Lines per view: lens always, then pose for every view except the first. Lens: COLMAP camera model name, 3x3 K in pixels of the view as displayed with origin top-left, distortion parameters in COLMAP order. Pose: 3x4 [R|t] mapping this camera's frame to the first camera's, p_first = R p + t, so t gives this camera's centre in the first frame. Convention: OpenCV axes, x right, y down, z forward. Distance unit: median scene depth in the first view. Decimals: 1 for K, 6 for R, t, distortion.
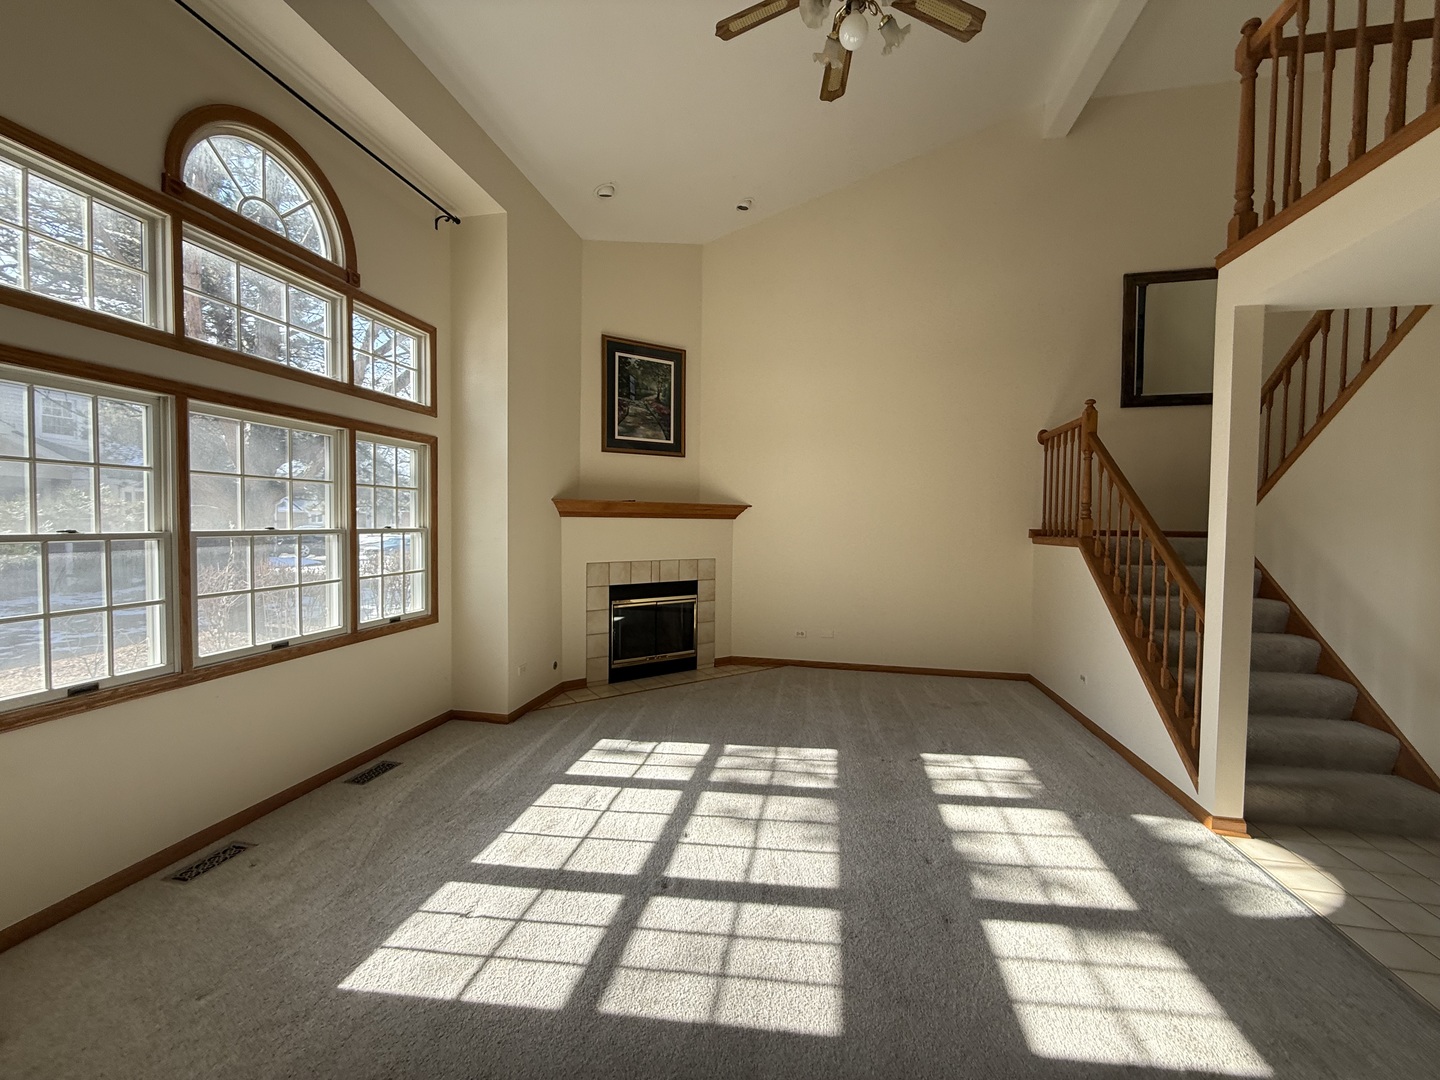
lens RADIAL K [[574.1, 0, 714.7], [0, 574.1, 537.9], [0, 0, 1]] dist [-0.001533, 0.000458]
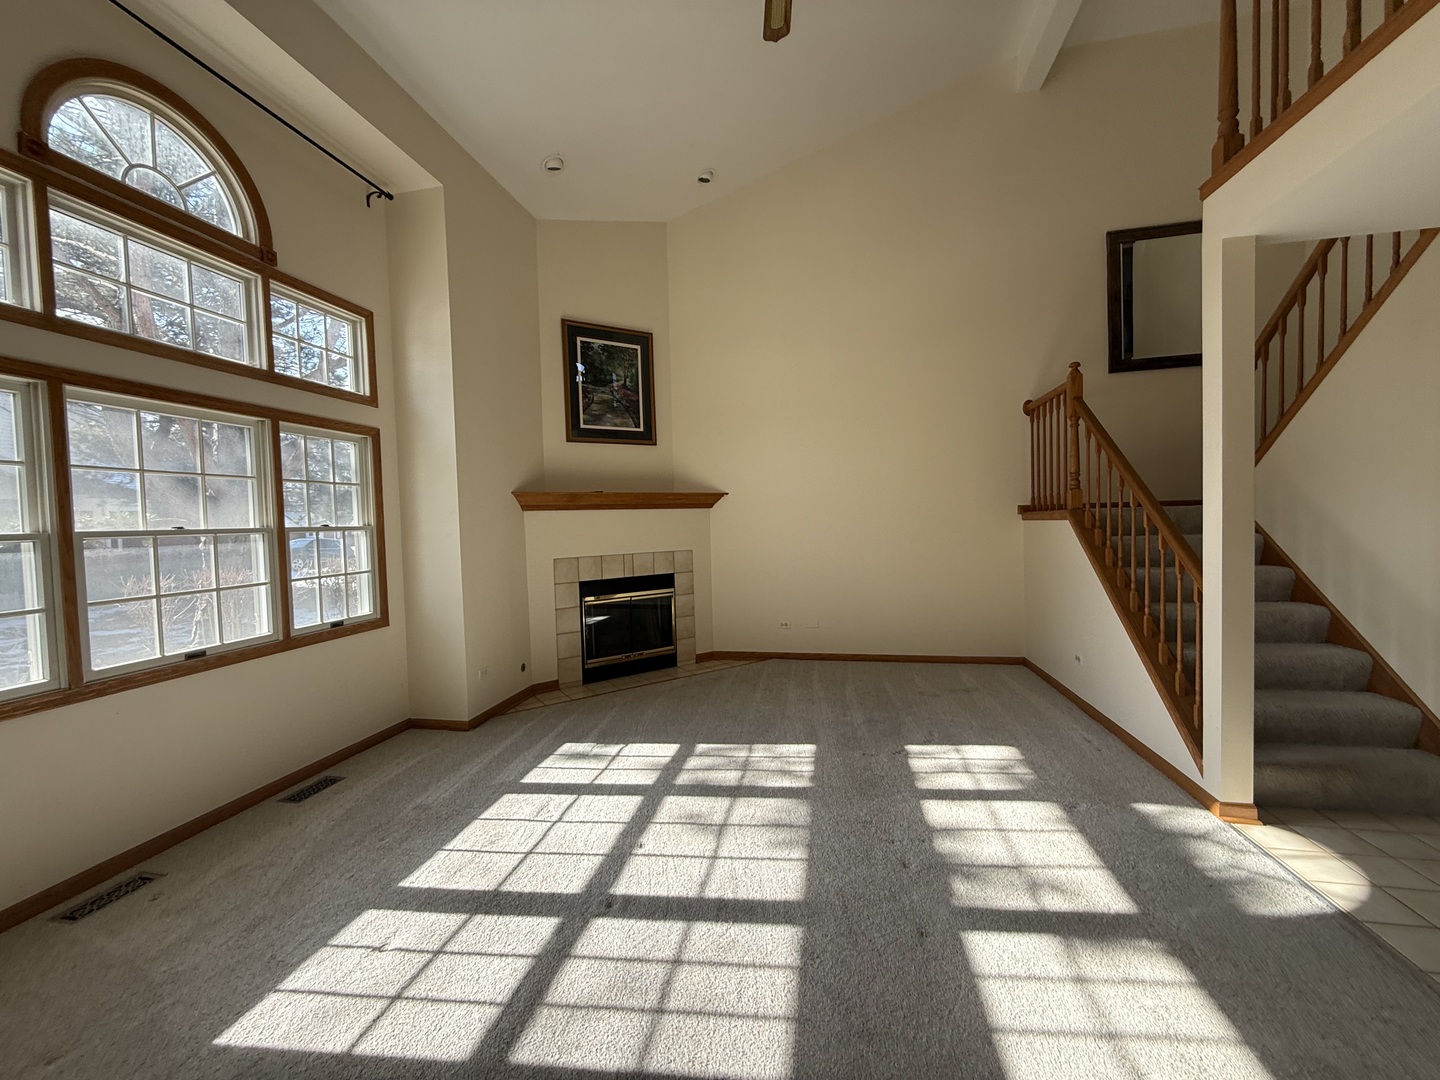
lens RADIAL K [[573.4, 0, 714.8], [0, 573.4, 538.1], [0, 0, 1]] dist [-0.001519, 0.000176]
pose [[0.999215, -0.039587, -0.001712, 0.082783], [0.039590, 0.999215, 0.001707, 0.032191], [0.001643, -0.001773, 0.999997, 0.087461]]
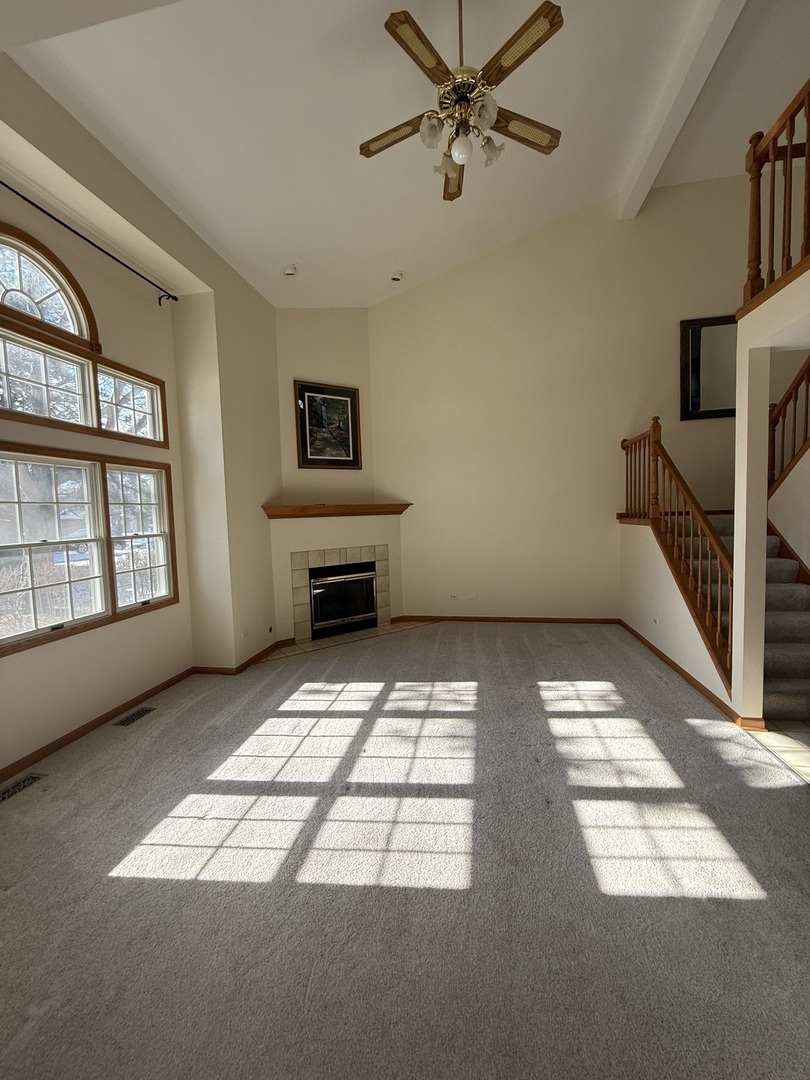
lens RADIAL K [[430.6, 0, 405.1], [0, 430.6, 536.7], [0, 0, 1]] dist [-0.001533, 0.000458]
pose [[0.998856, -0.043425, 0.020000, 0.045880], [0.042815, 0.998633, 0.029991, -0.020361], [-0.021275, -0.029100, 0.999350, -0.017720]]
